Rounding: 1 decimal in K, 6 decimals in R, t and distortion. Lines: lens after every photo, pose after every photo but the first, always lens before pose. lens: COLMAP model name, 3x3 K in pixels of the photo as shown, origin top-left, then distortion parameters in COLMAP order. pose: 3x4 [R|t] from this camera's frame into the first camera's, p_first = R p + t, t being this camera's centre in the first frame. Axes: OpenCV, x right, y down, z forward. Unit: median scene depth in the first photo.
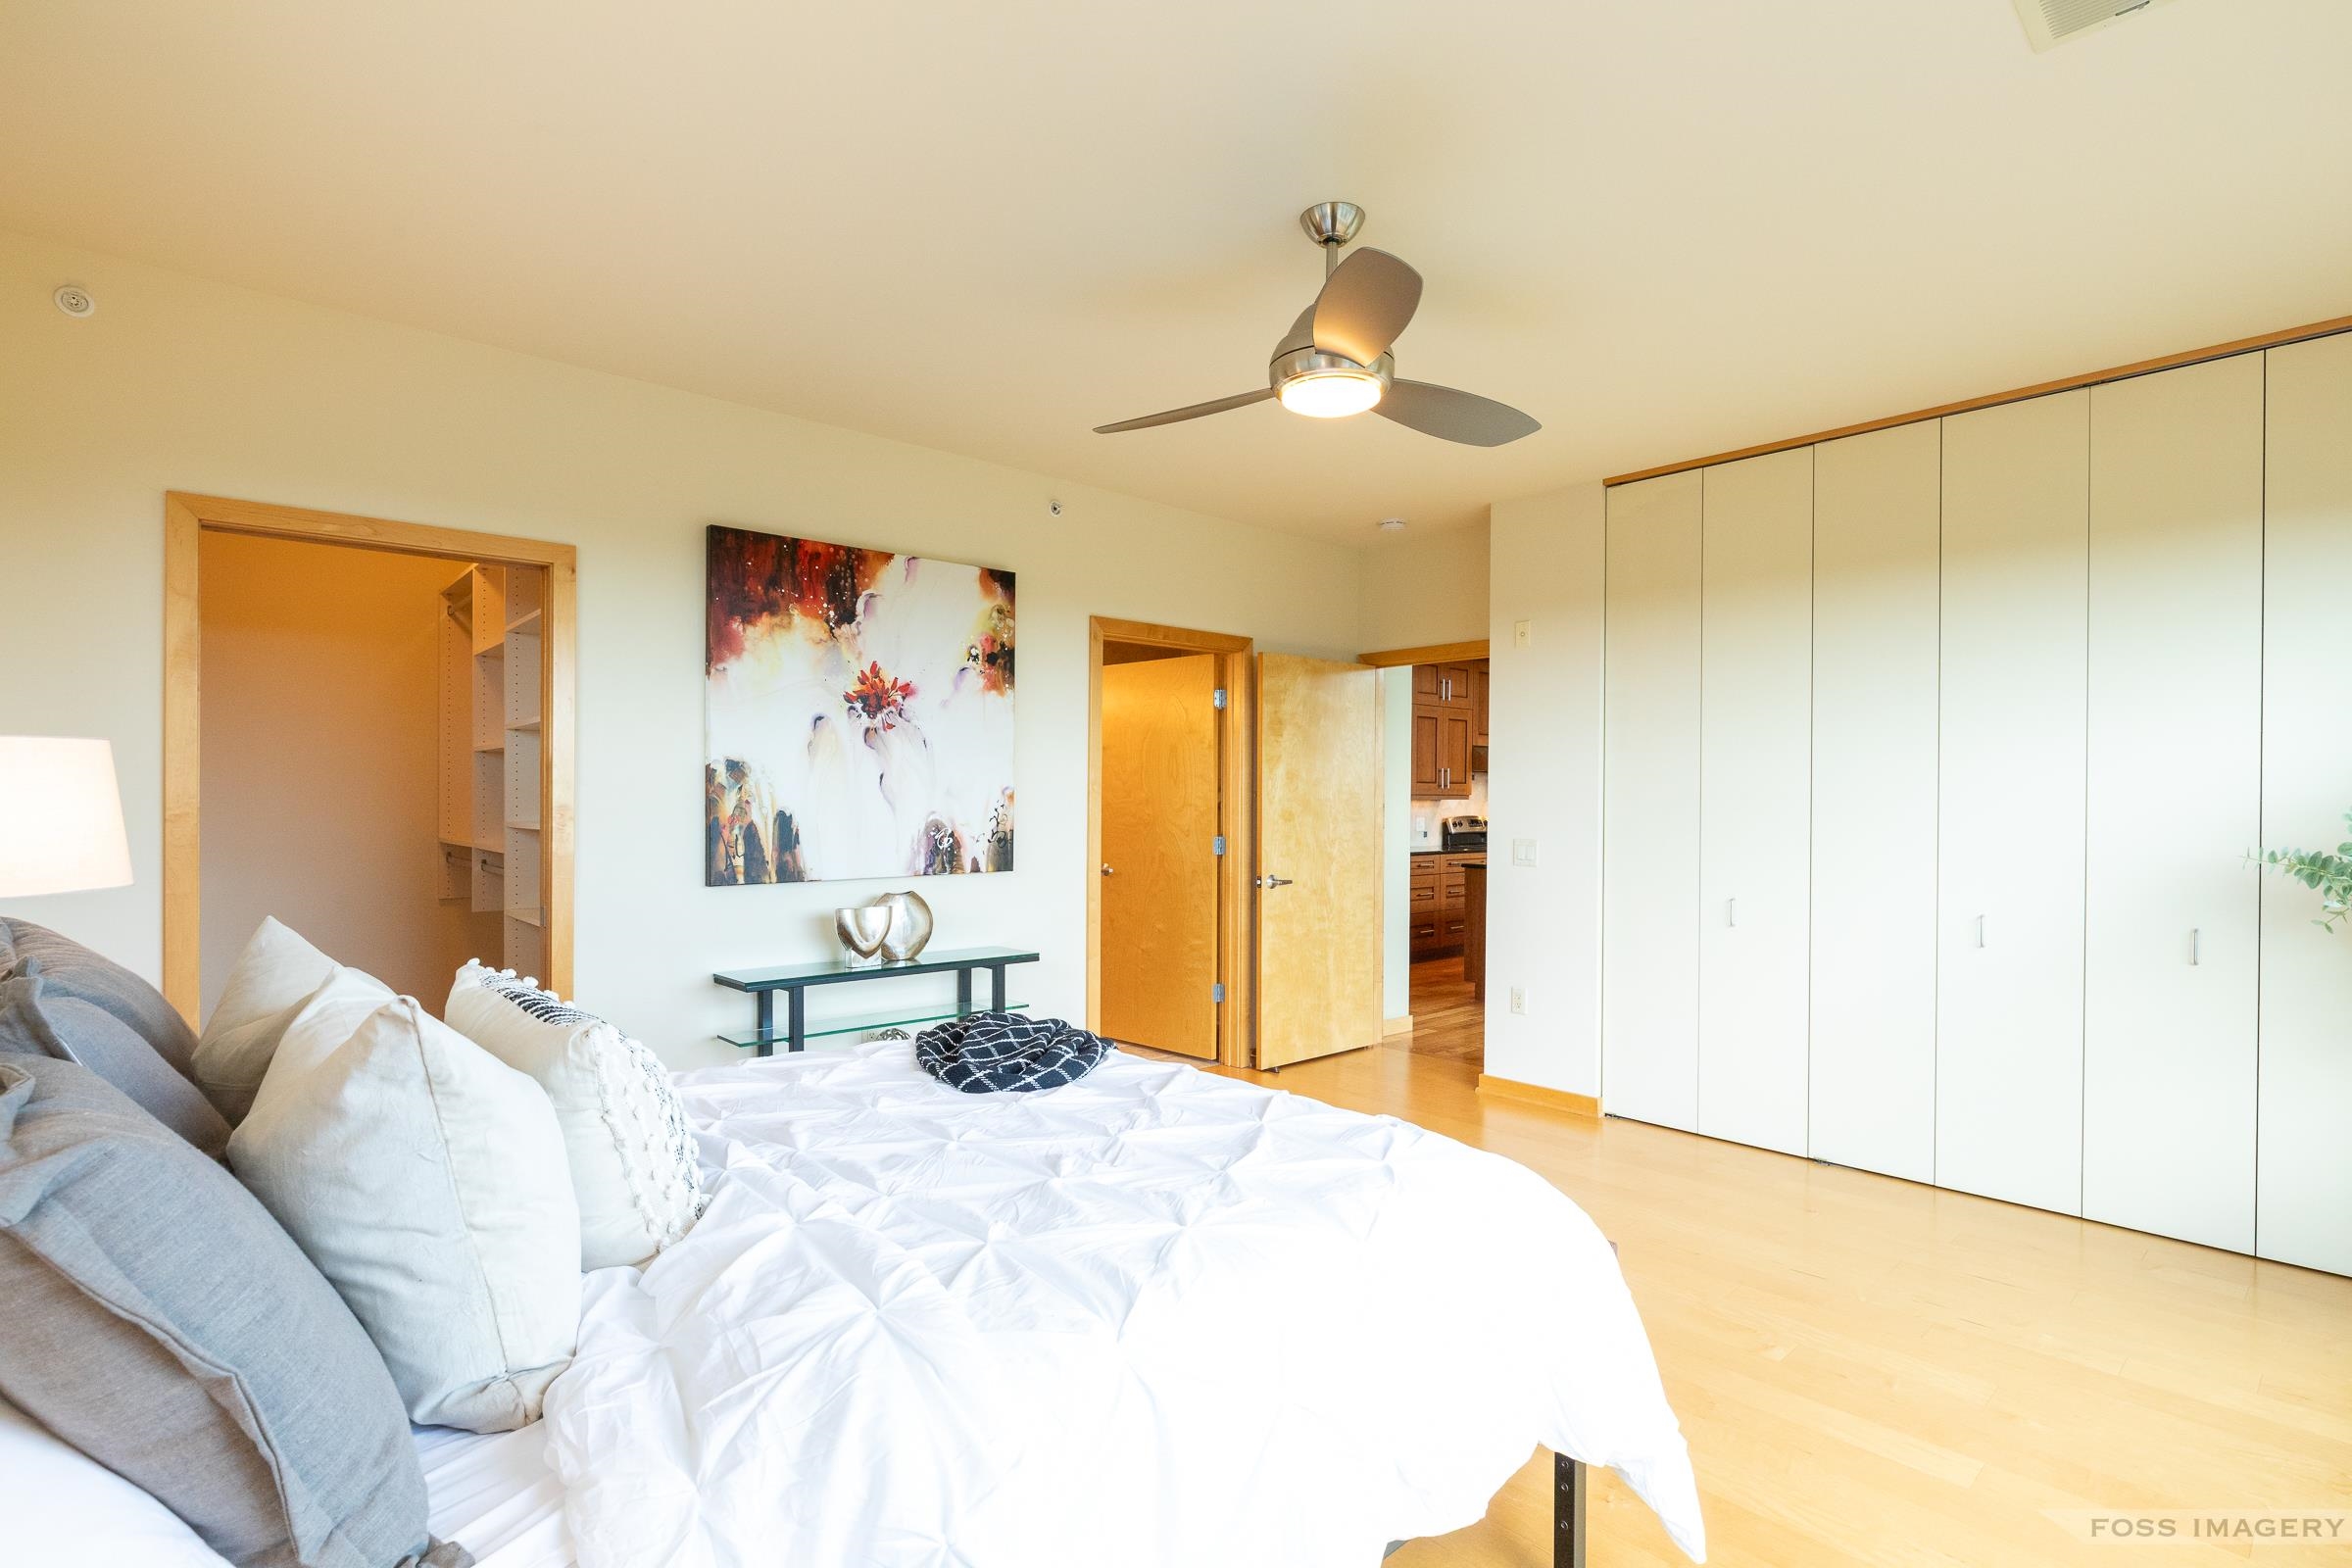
lens RADIAL K [[1138.2, 0, 1174.5], [0, 1138.2, 792.2], [0, 0, 1]] dist [-0.007103, 0.001482]
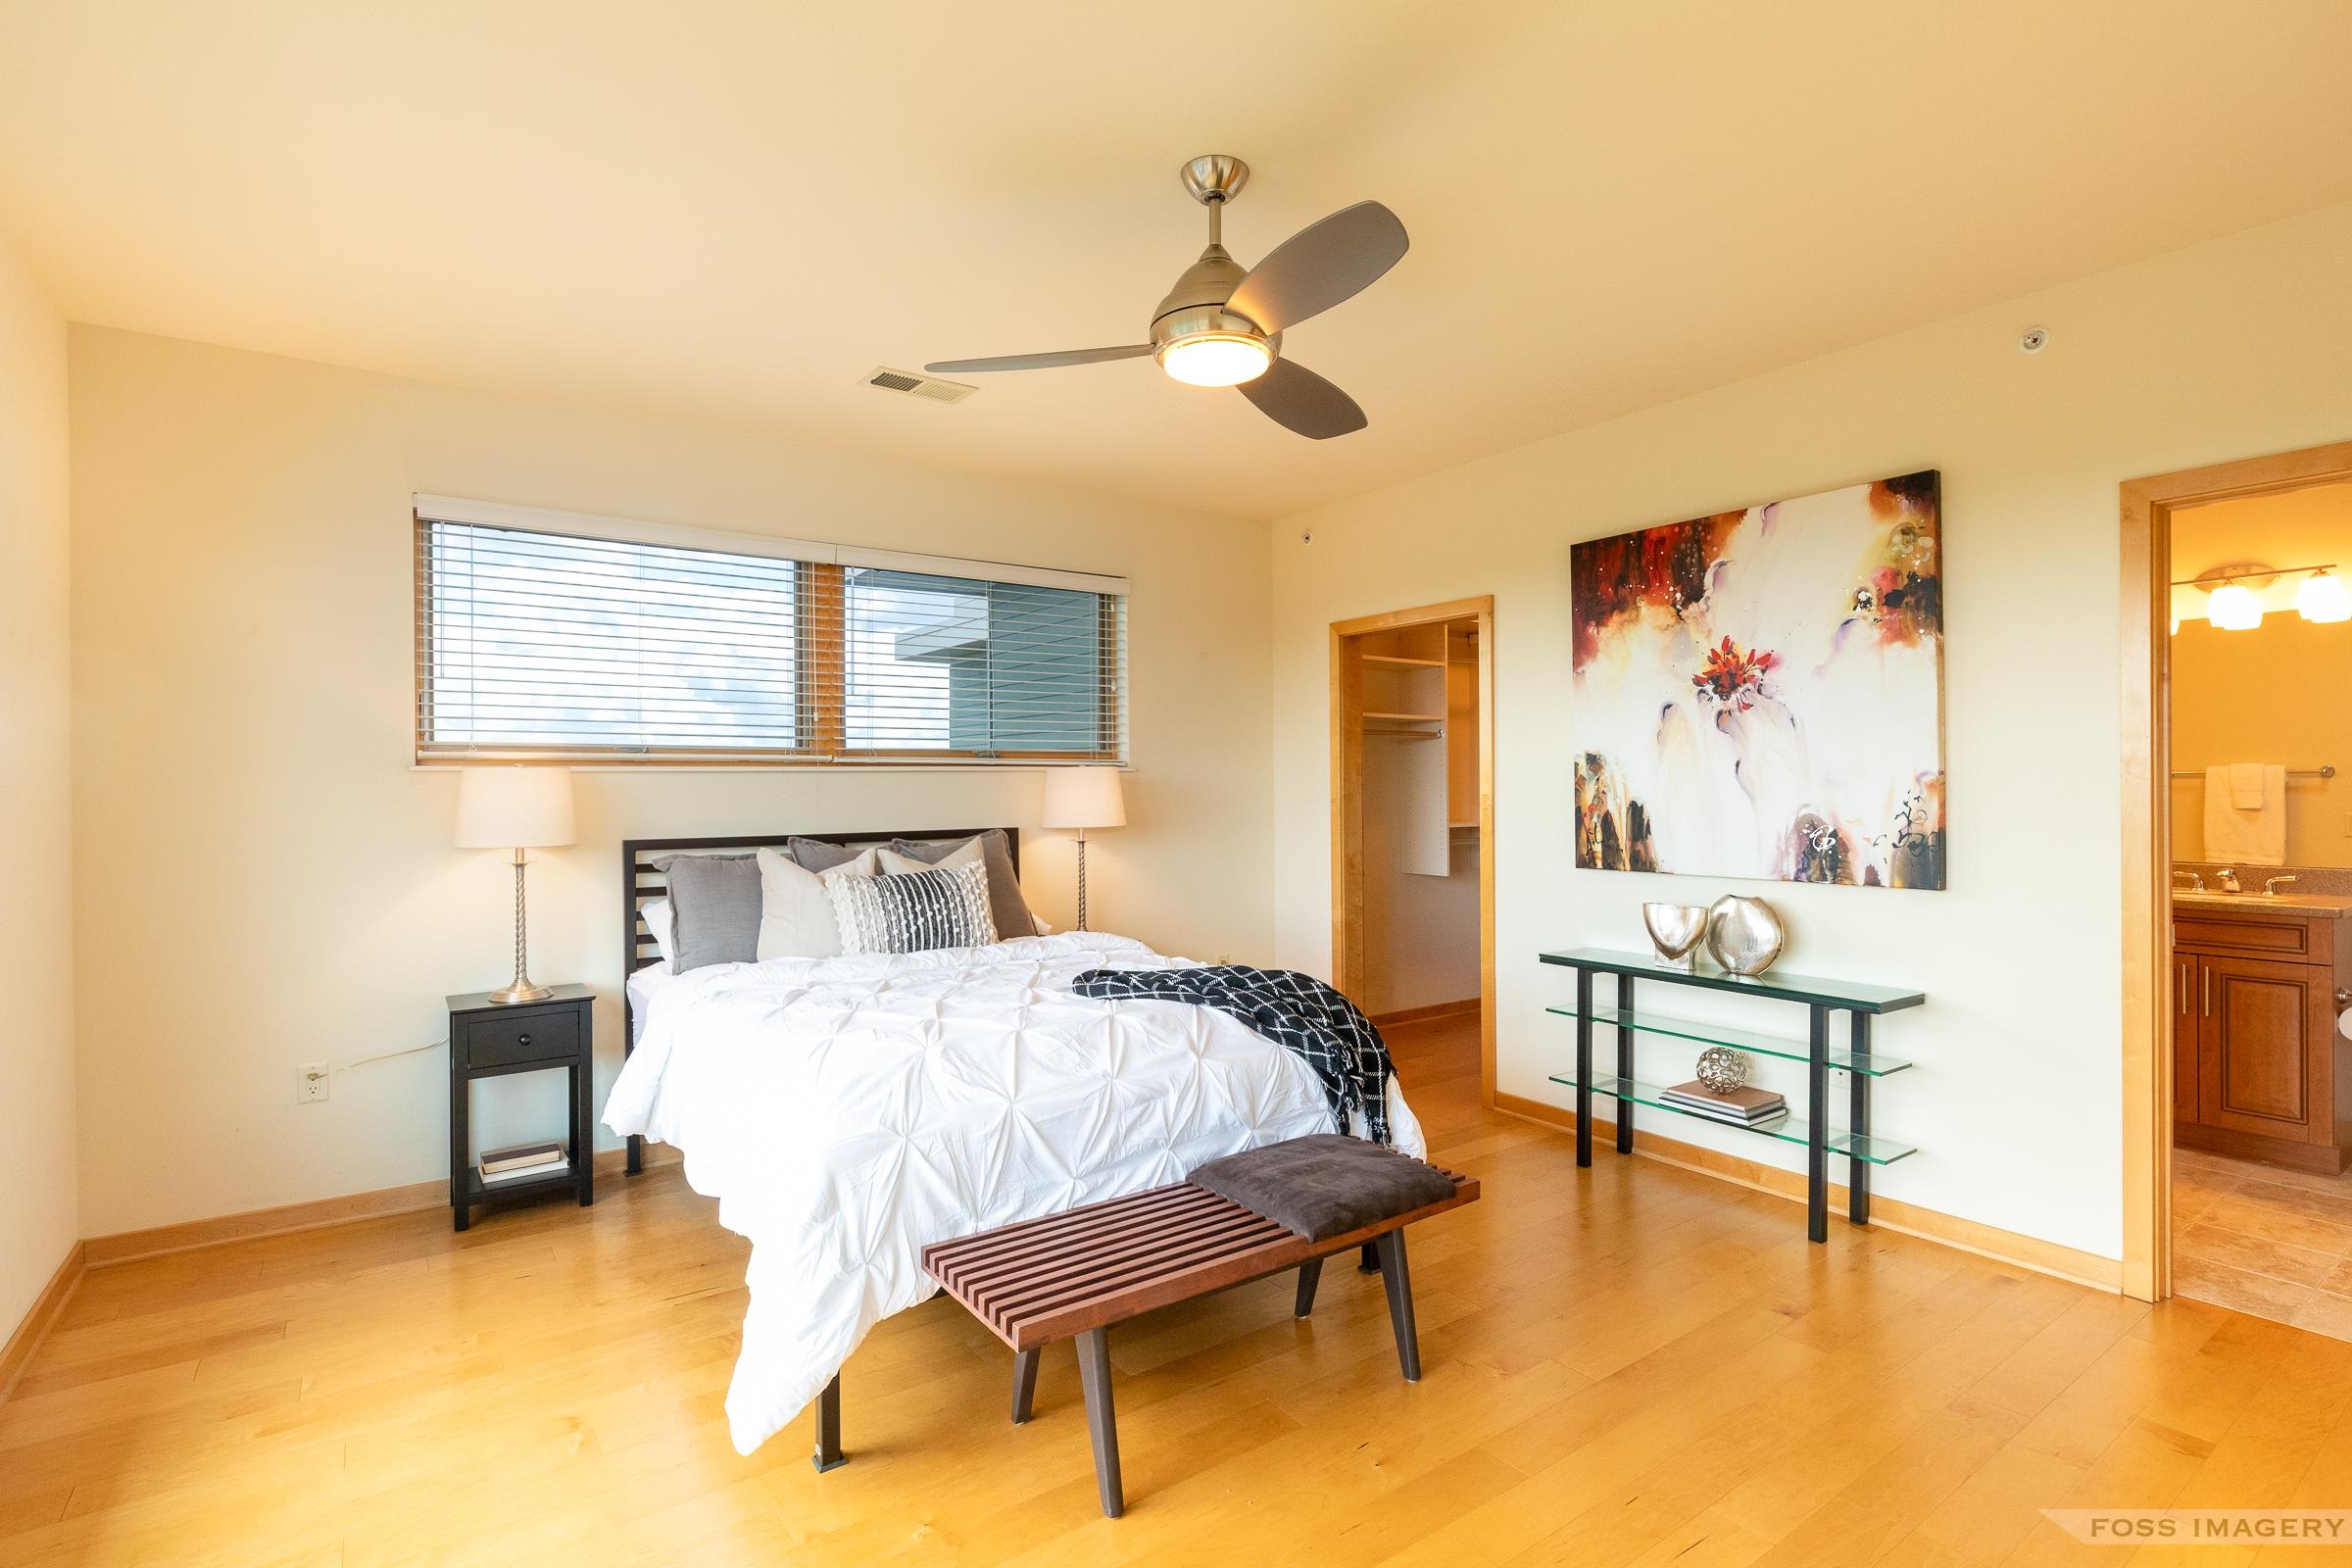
lens RADIAL K [[1138.2, 0, 1161.4], [0, 1138.2, 780.3], [0, 0, 1]] dist [-0.007103, 0.001482]
pose [[-0.131403, -0.013798, -0.991233, 0.692762], [0.001911, 0.999898, -0.014172, 0.010968], [0.991327, -0.003757, -0.131364, 0.684605]]
